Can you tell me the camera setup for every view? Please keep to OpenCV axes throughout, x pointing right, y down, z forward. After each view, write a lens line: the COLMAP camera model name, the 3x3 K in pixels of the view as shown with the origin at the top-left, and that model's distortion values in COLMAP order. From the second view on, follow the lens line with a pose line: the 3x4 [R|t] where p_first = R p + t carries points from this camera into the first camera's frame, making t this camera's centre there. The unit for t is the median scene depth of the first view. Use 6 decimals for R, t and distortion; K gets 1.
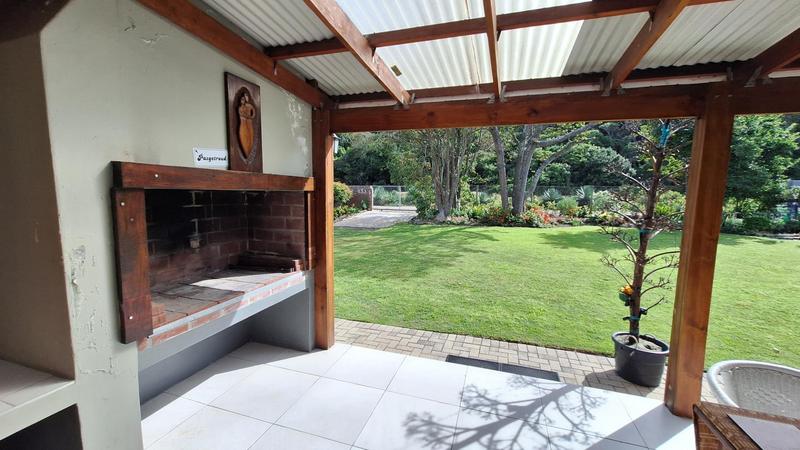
lens RADIAL K [[314.8, 0, 402.1], [0, 314.8, 225.4], [0, 0, 1]] dist [-0.004900, 0.001467]
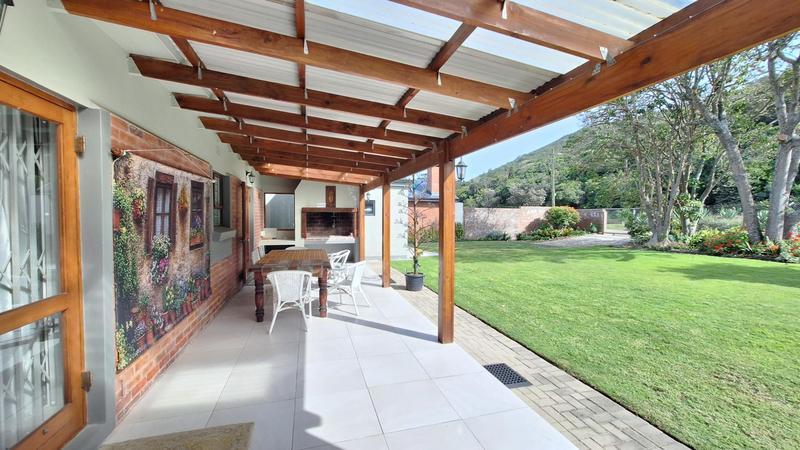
lens RADIAL K [[314.8, 0, 402.2], [0, 314.8, 224.3], [0, 0, 1]] dist [-0.004900, 0.001467]
pose [[0.564430, 0.009846, -0.825423, 2.688308], [-0.081638, 0.995693, -0.043948, 0.119120], [0.821434, 0.092191, 0.562802, -0.428314]]
